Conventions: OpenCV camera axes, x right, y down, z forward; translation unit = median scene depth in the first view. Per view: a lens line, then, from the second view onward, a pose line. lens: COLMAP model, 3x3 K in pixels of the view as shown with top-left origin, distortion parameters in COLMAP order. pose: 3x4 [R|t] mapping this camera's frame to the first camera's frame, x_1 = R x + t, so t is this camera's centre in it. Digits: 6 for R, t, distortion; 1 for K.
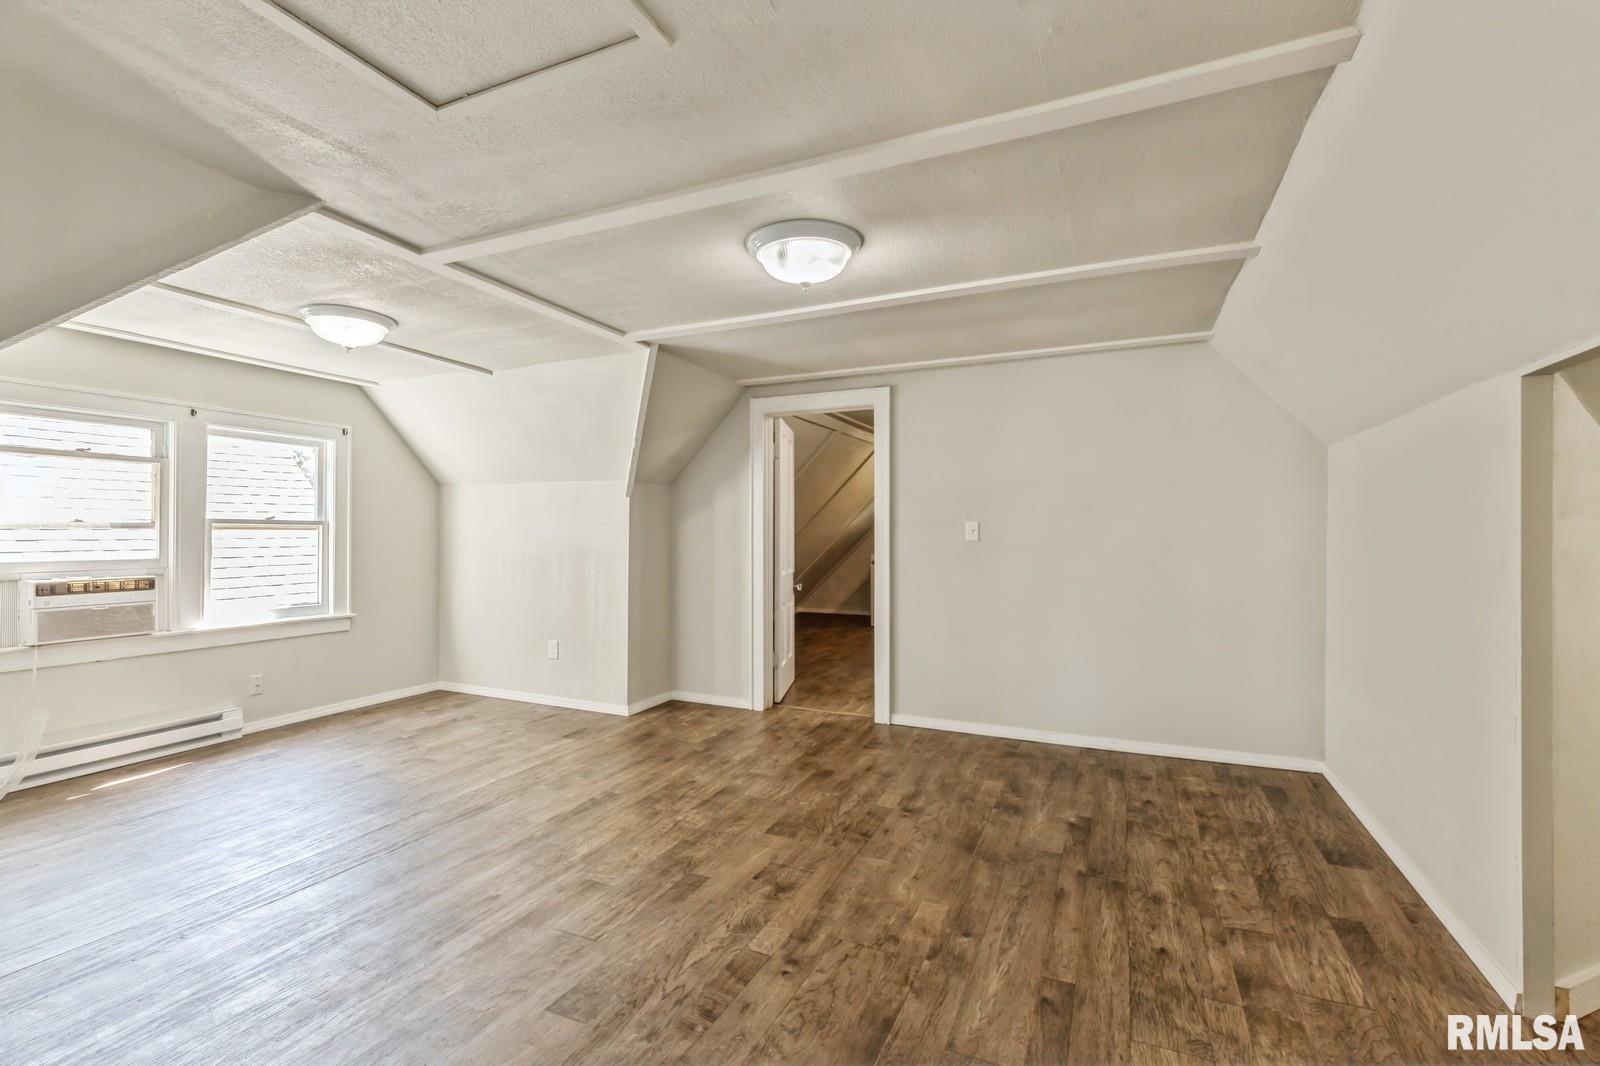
lens RADIAL K [[708.2, 0, 794.4], [0, 708.2, 538.2], [0, 0, 1]] dist [-0.000241, -0.000208]
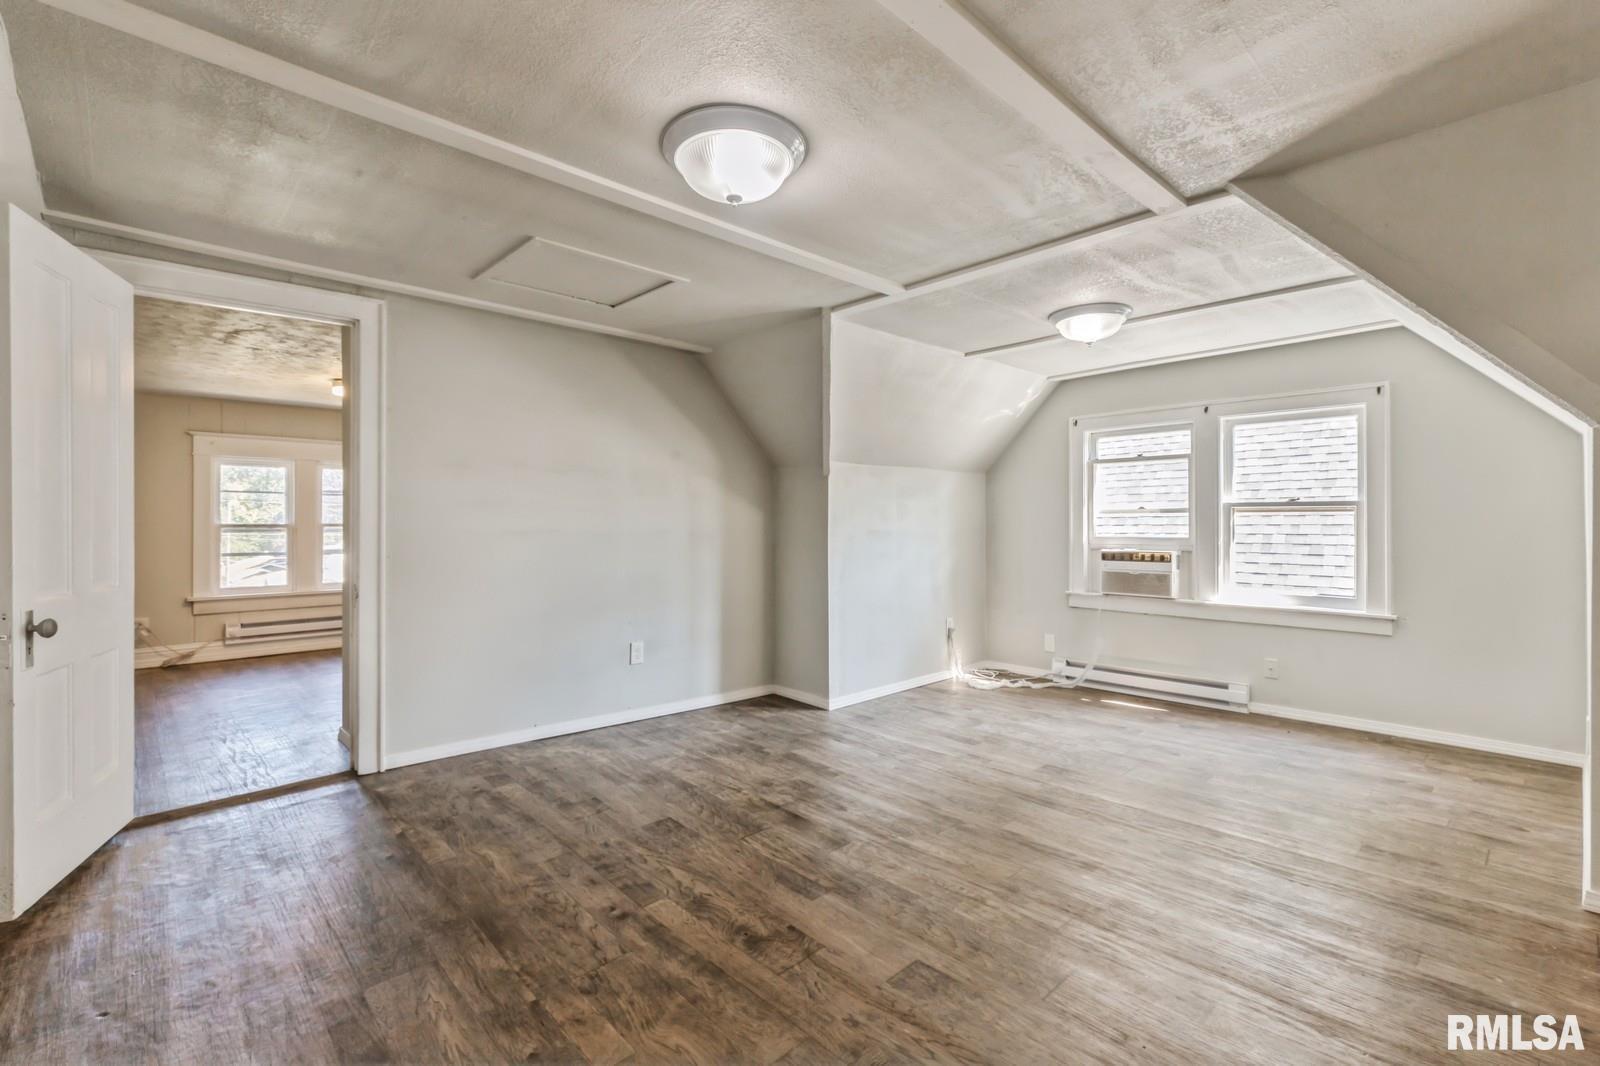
lens RADIAL K [[702.7, 0, 801.0], [0, 702.7, 525.4], [0, 0, 1]] dist [-0.000254, -0.000144]
pose [[-0.371097, 0.002301, -0.928591, 0.711185], [-0.004079, 0.999983, 0.004108, 0.008782], [0.928585, 0.005312, -0.371082, 1.334865]]
